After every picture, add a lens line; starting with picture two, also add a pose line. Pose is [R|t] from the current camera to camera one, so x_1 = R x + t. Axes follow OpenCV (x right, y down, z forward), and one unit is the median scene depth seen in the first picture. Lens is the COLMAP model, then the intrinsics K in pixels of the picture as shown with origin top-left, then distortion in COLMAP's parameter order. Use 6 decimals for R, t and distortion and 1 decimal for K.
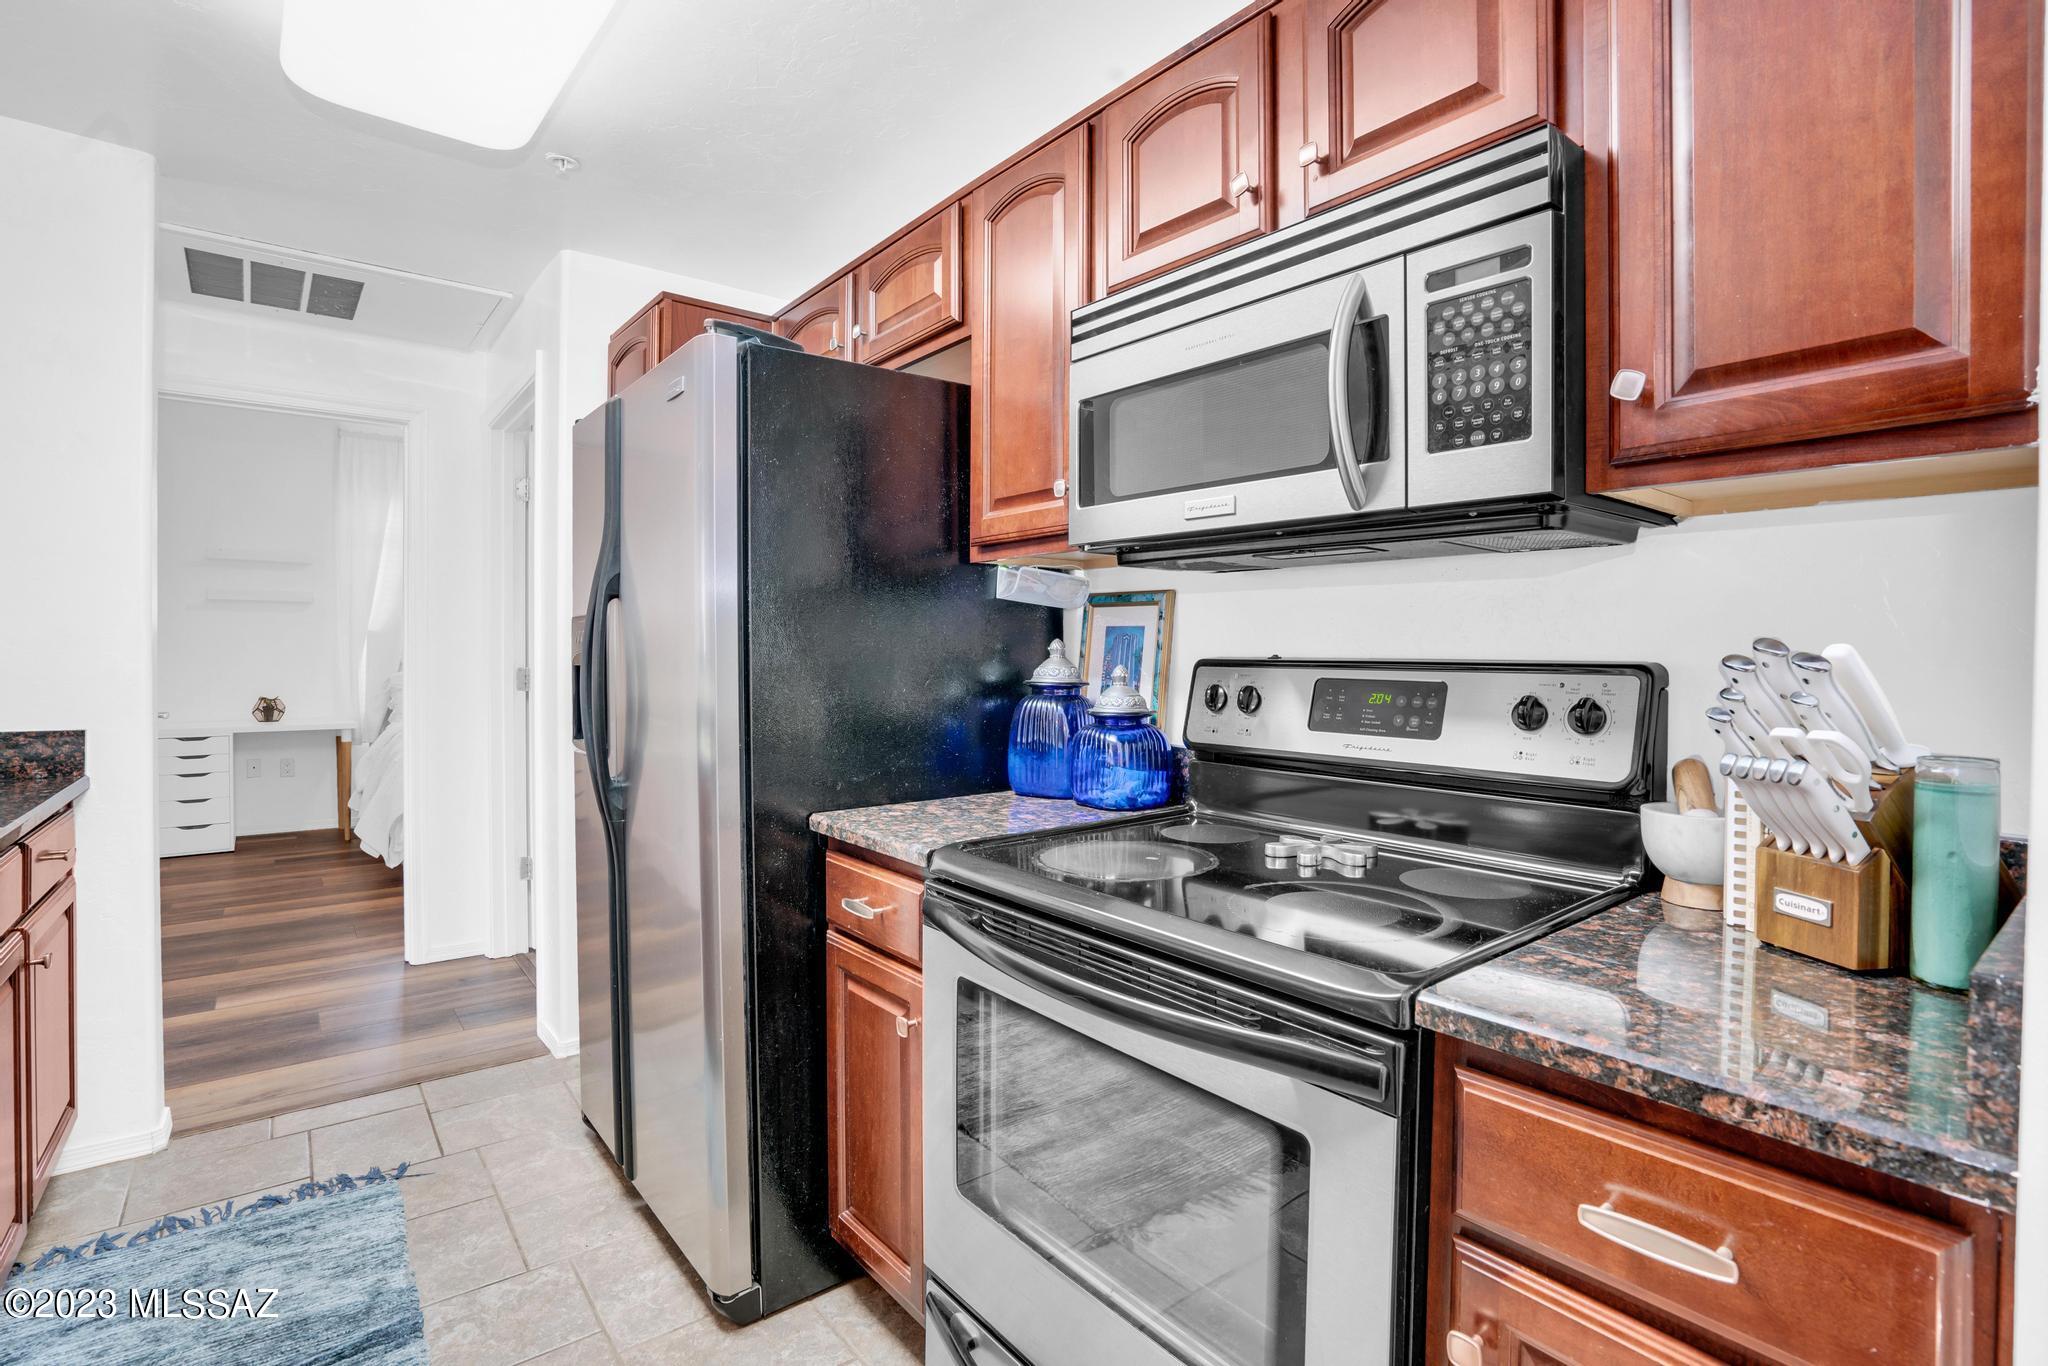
lens RADIAL K [[968.1, 0, 1021.3], [0, 968.1, 668.3], [0, 0, 1]] dist [-0.062471, 0.022623]
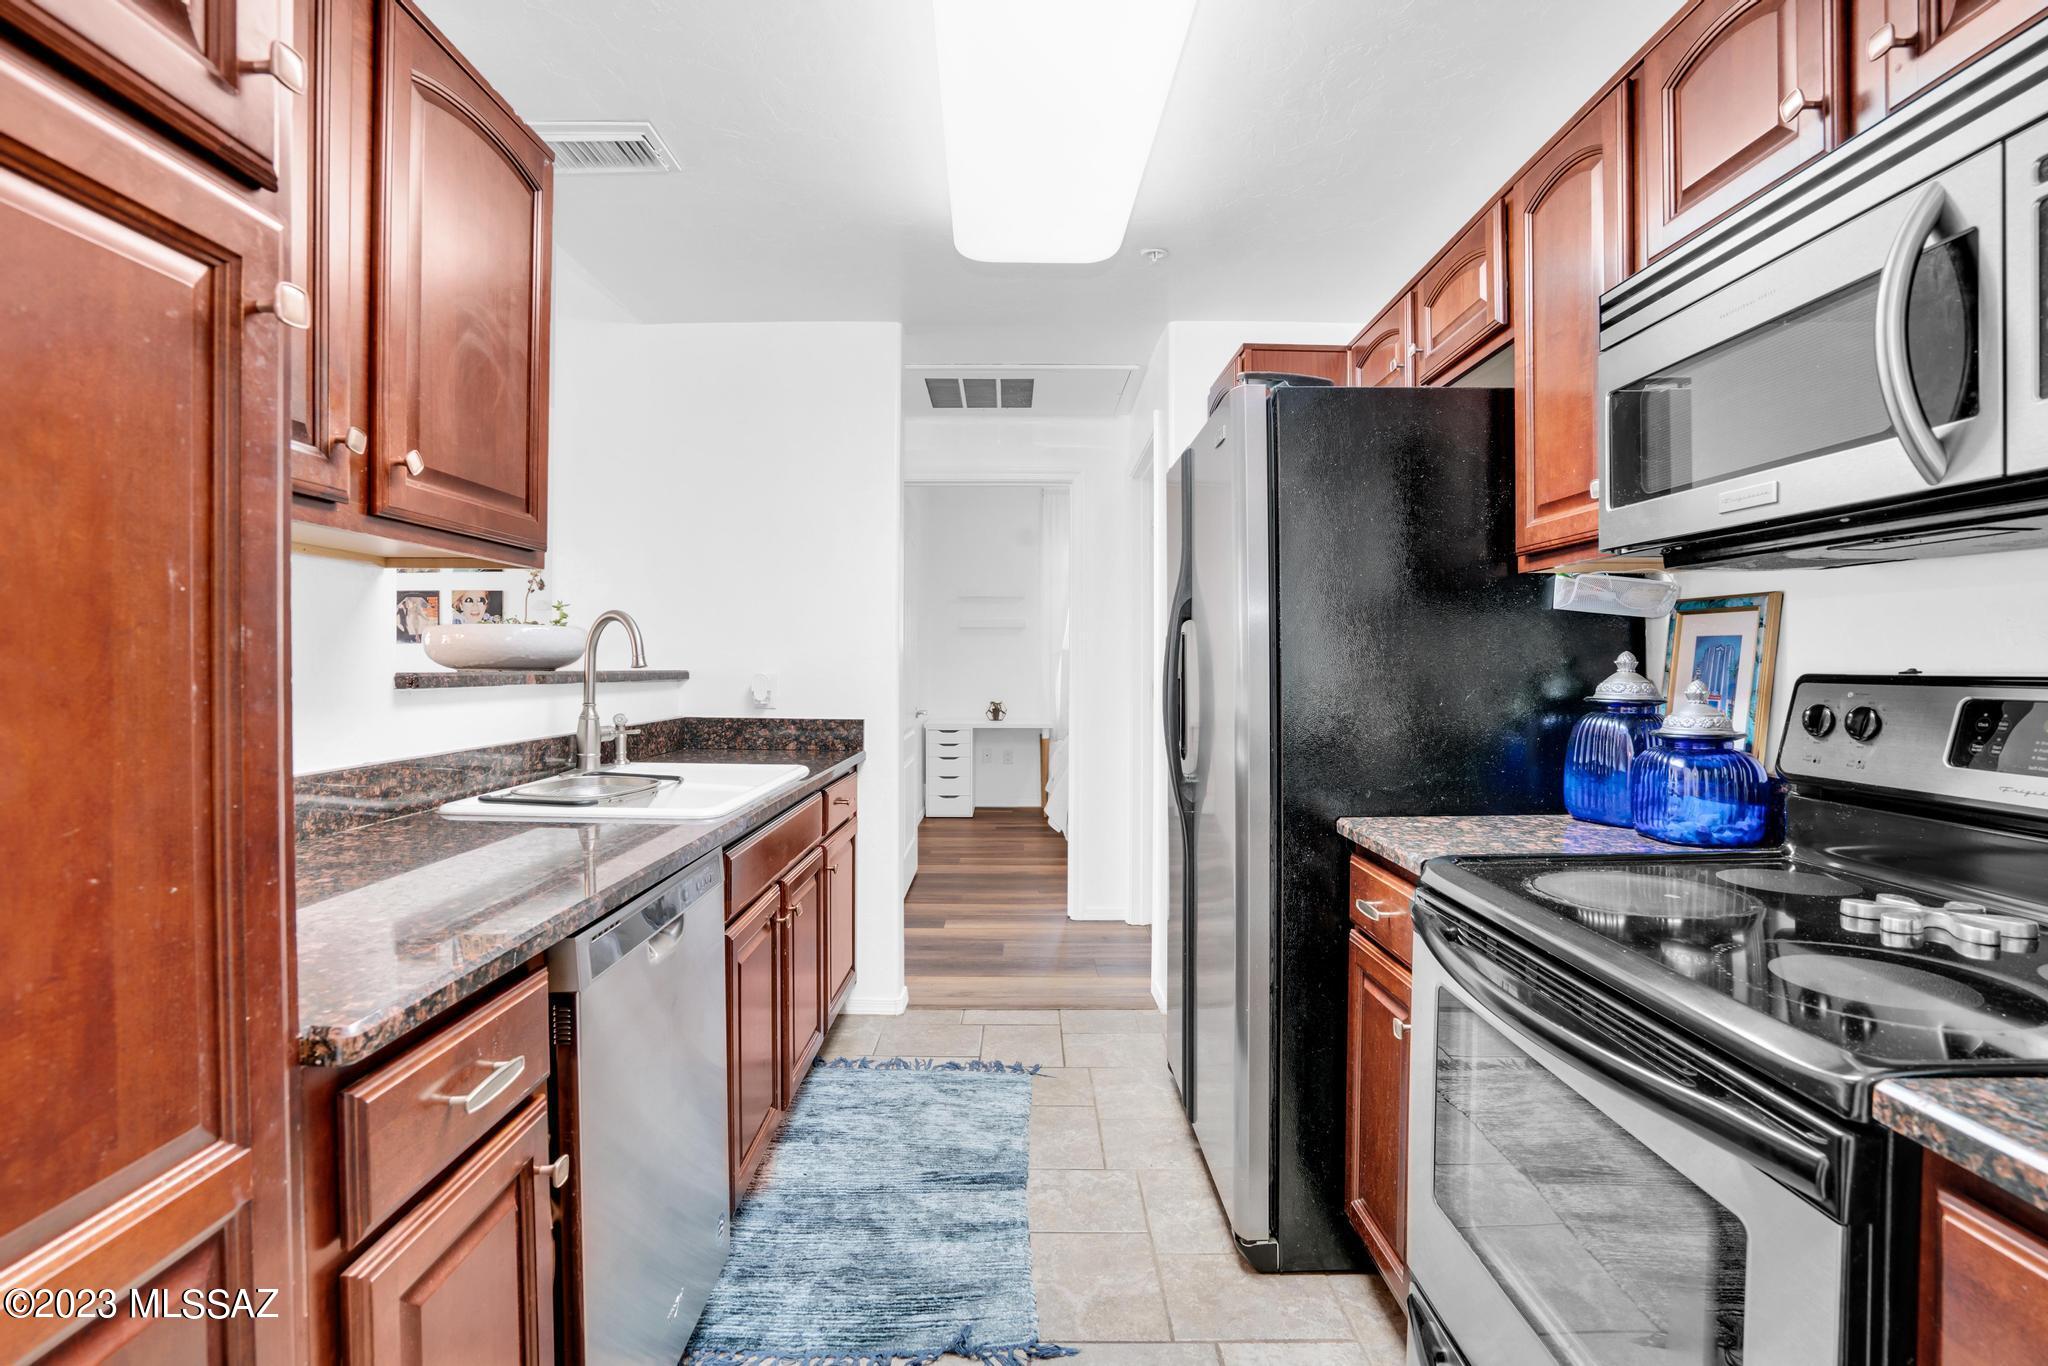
lens RADIAL K [[949.0, 0, 1024.0], [0, 949.0, 683.0], [0, 0, 1]] dist [-0.058570, 0.021766]
pose [[0.785444, 0.007831, -0.618883, 0.145722], [-0.007475, 0.999967, 0.003165, 0.000705], [0.618887, 0.002140, 0.785477, -0.033450]]
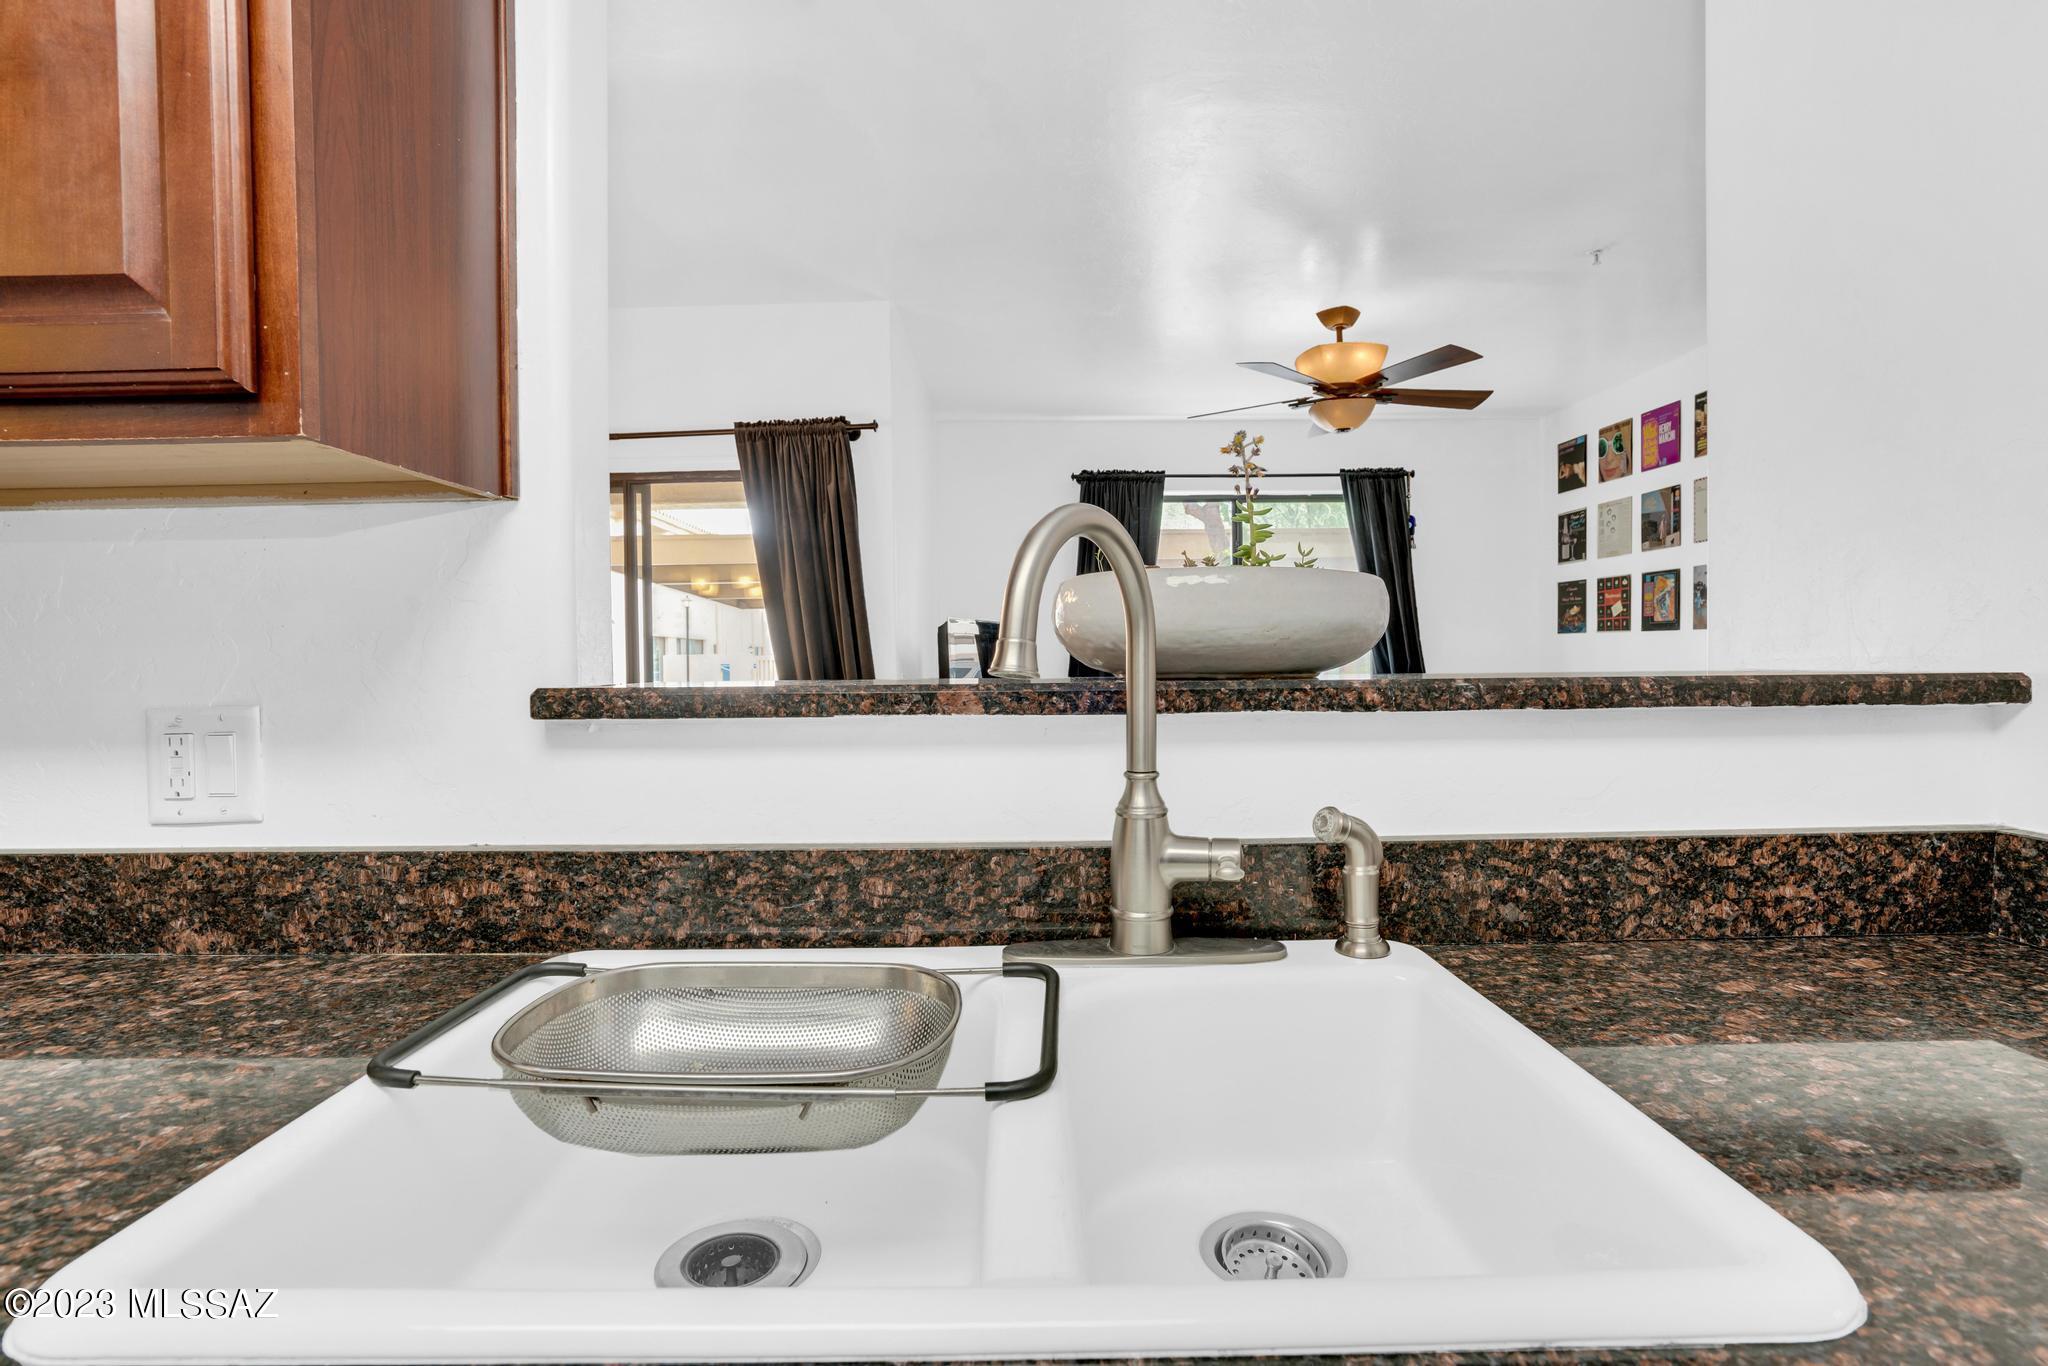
lens RADIAL K [[968.1, 0, 1021.3], [0, 968.1, 668.3], [0, 0, 1]] dist [-0.062471, 0.022623]
pose [[-0.618844, 0.009906, -0.785451, -0.446334], [-0.001708, 0.999901, 0.013957, -0.014547], [0.785512, 0.009979, -0.618766, 0.592119]]
